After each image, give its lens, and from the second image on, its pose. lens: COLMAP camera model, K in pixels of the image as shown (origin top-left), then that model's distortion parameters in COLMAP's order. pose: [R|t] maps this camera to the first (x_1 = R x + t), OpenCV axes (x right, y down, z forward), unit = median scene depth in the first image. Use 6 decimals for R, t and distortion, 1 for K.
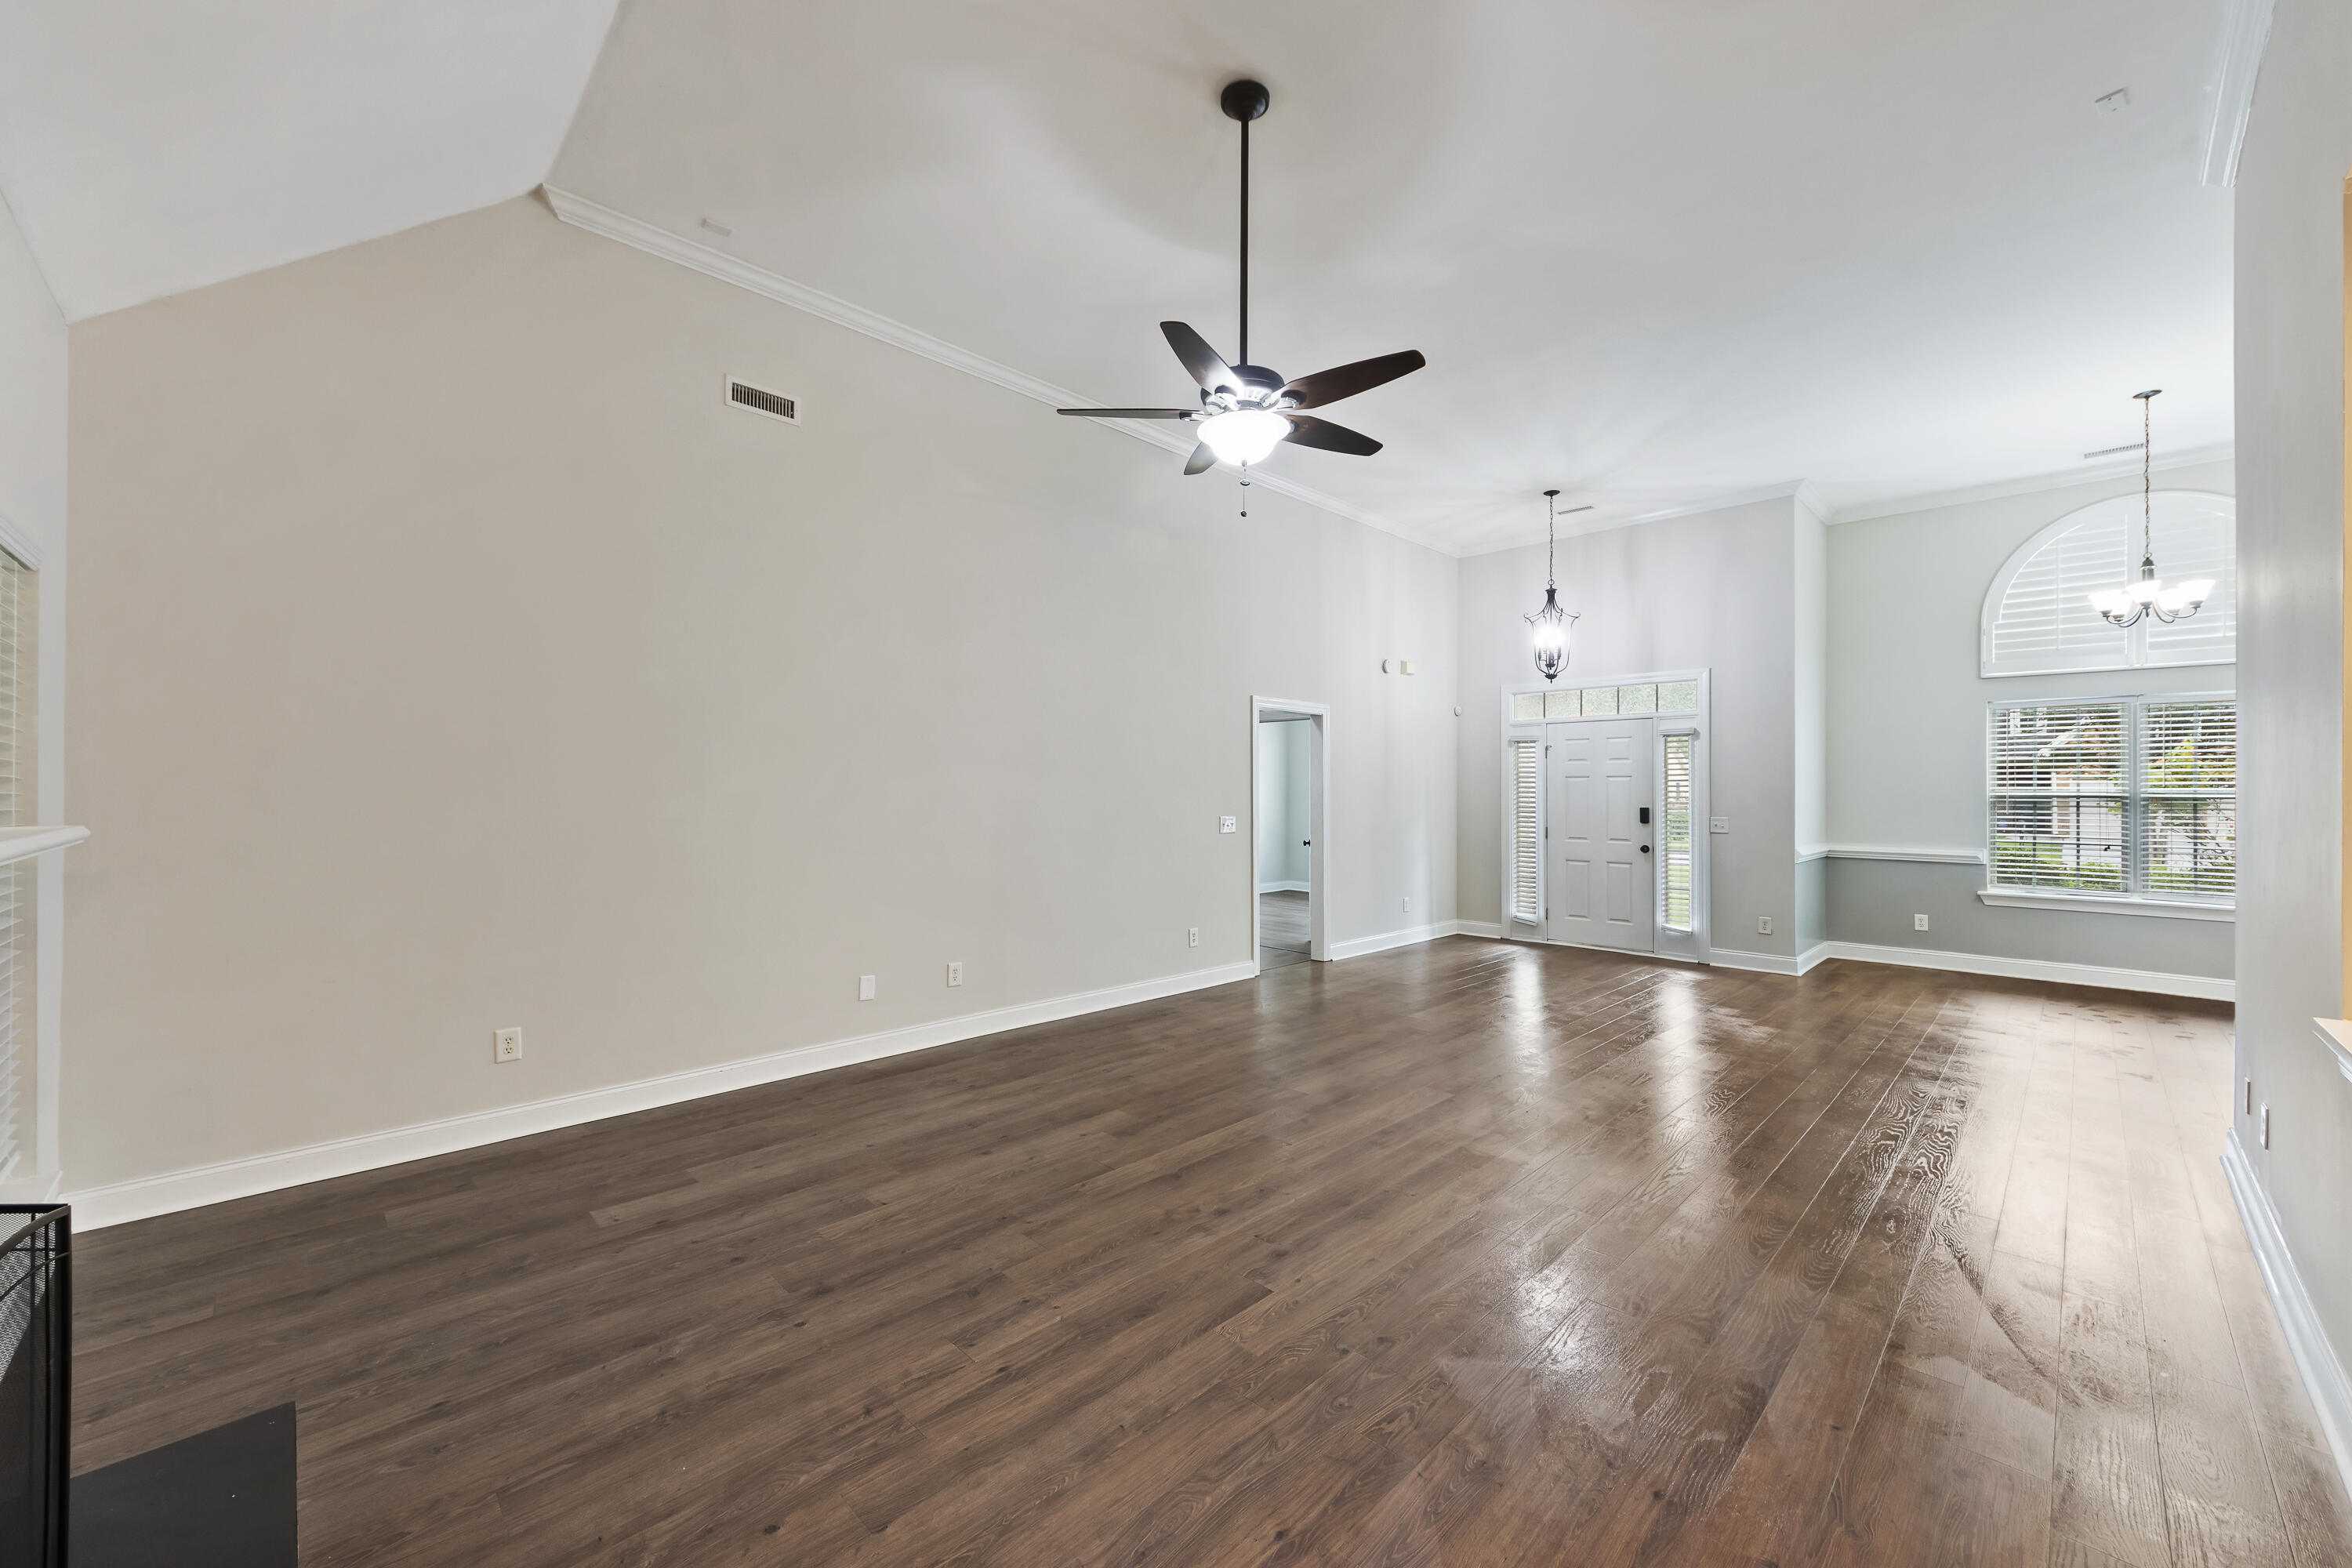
lens RADIAL K [[899.2, 0, 1157.1], [0, 899.2, 788.7], [0, 0, 1]] dist [-0.001238, -0.006249]
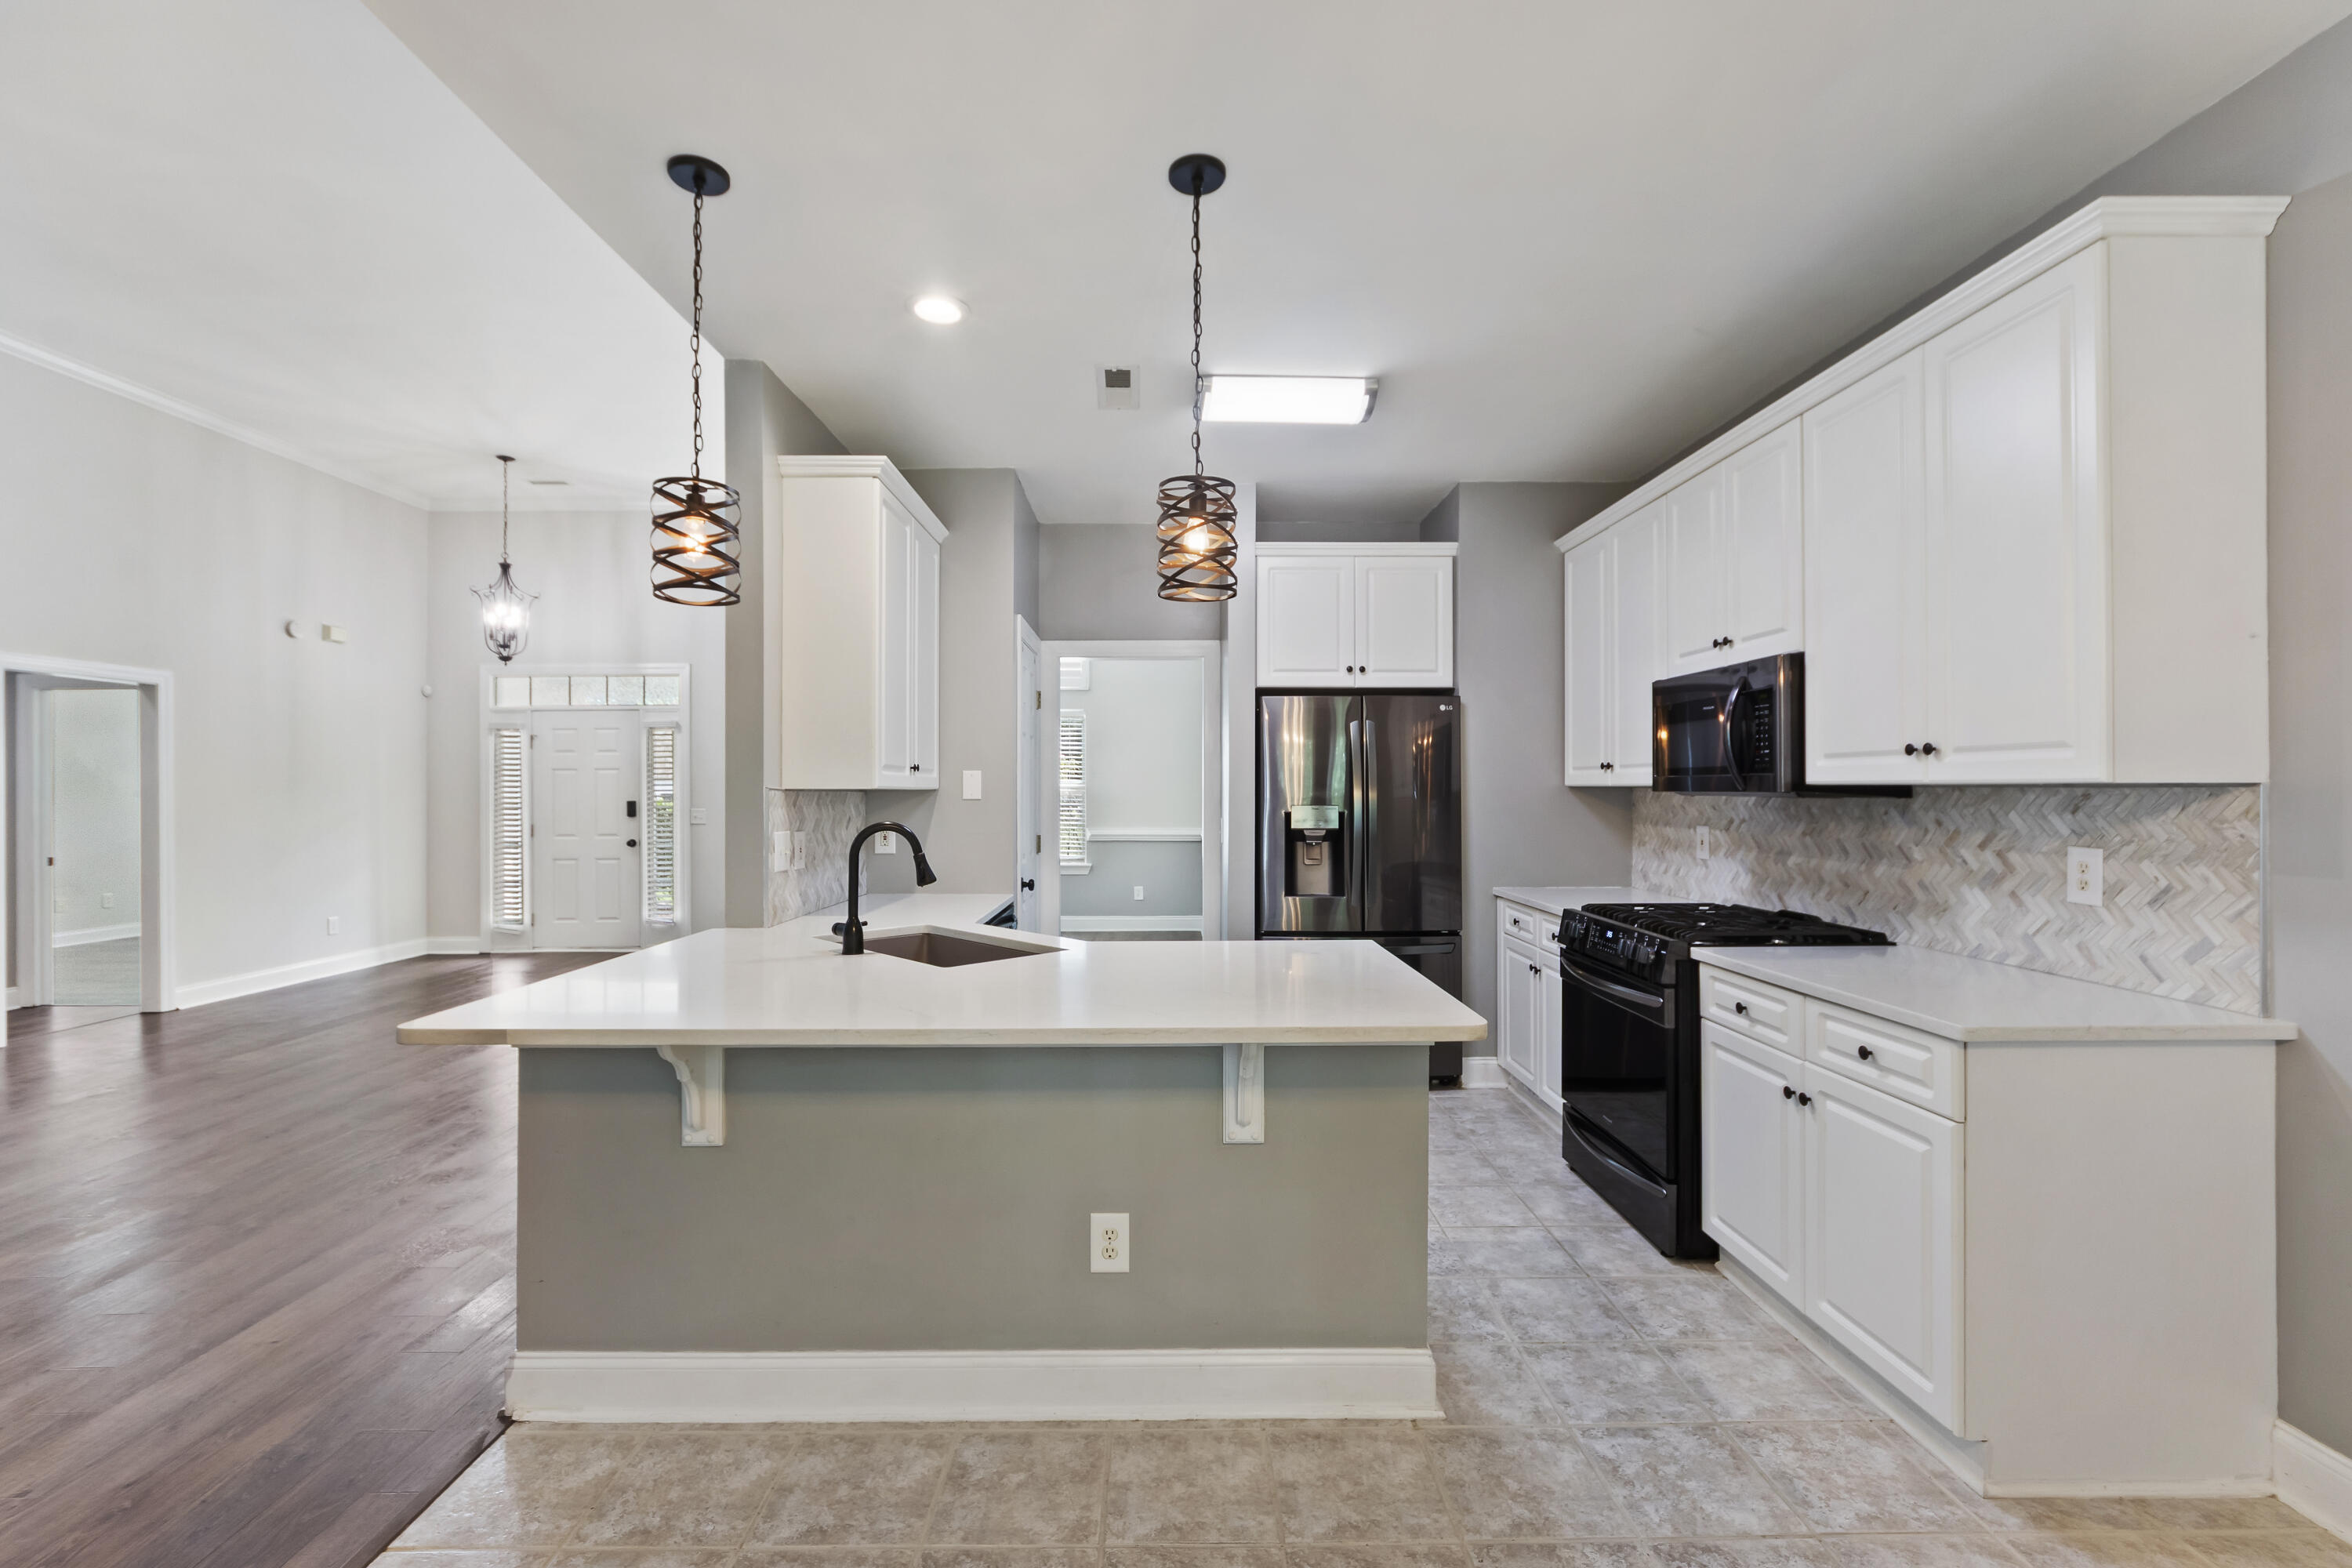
lens RADIAL K [[992.5, 0, 1168.9], [0, 992.5, 783.5], [0, 0, 1]] dist [-0.010867, -0.000764]
pose [[0.690350, -0.003405, 0.723467, 0.182112], [0.006176, 0.999980, -0.001187, 0.007812], [-0.723449, 0.005288, 0.690358, -0.185866]]
